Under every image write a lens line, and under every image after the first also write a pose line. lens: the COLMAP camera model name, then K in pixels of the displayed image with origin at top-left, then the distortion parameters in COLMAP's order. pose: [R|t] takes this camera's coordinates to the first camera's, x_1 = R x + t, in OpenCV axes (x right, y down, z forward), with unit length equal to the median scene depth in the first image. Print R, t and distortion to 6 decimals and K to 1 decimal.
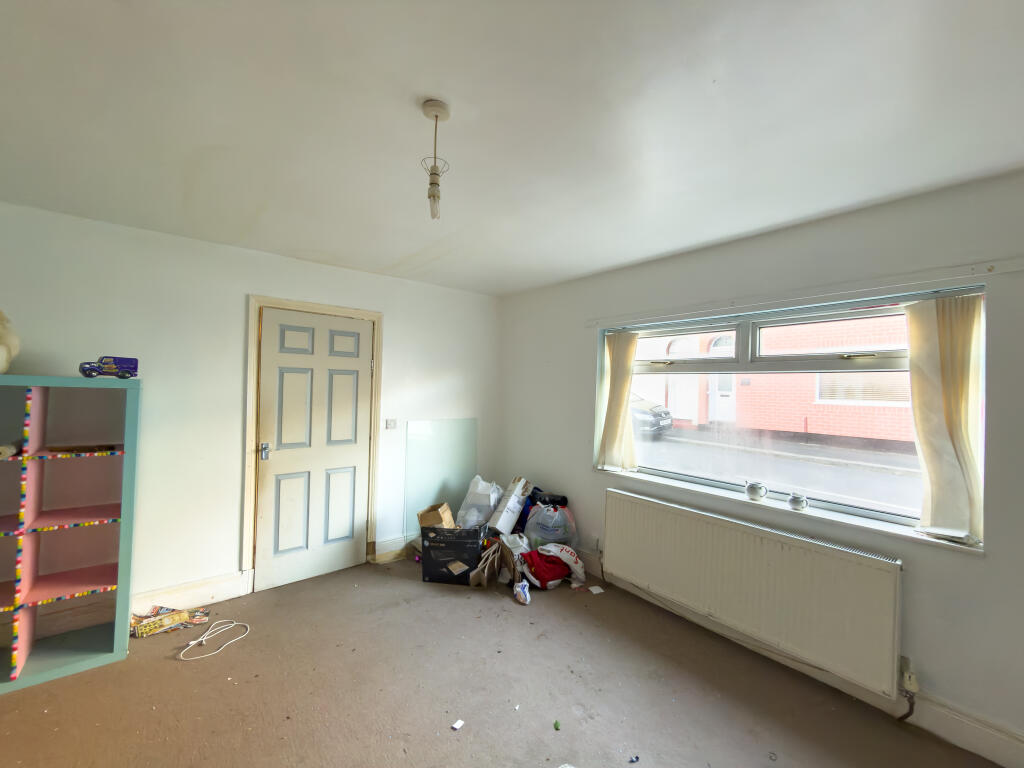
lens RADIAL K [[413.4, 0, 512.0], [0, 413.4, 384.0], [0, 0, 1]] dist [-0.001625, -0.000107]
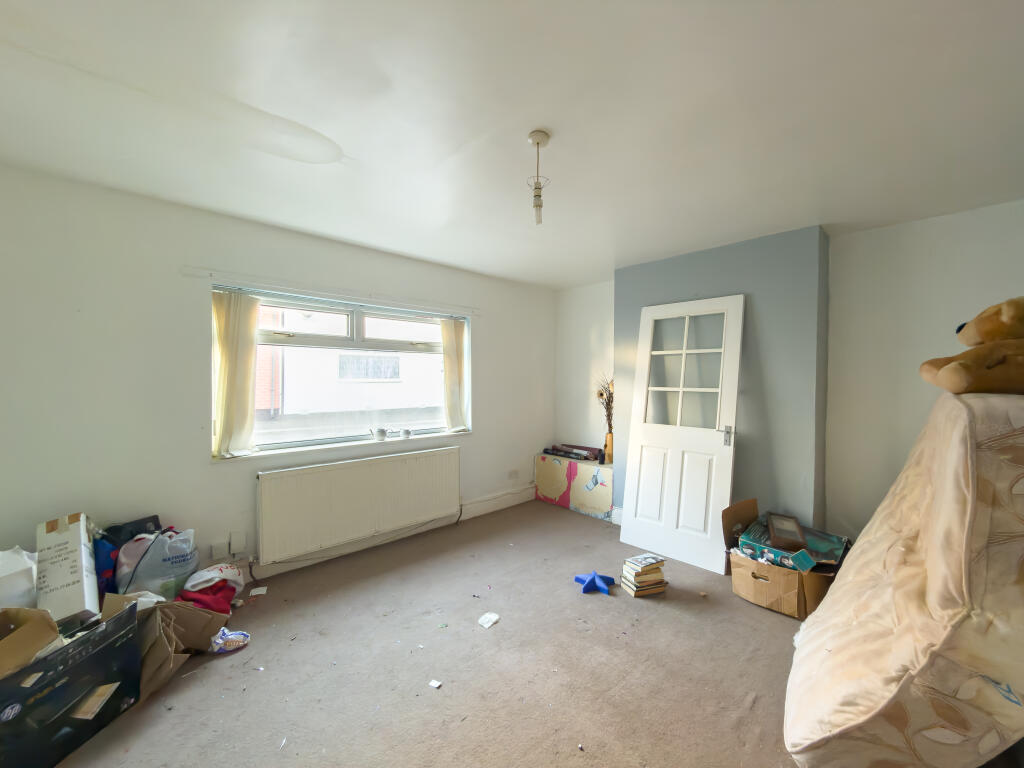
lens RADIAL K [[417.2, 0, 512.0], [0, 417.2, 384.0], [0, 0, 1]] dist [-0.000231, -0.000626]
pose [[-0.079508, -0.038356, 0.996096, -0.774161], [-0.014755, 0.999195, 0.037298, 0.025285], [-0.996725, -0.011732, -0.080010, 0.606132]]
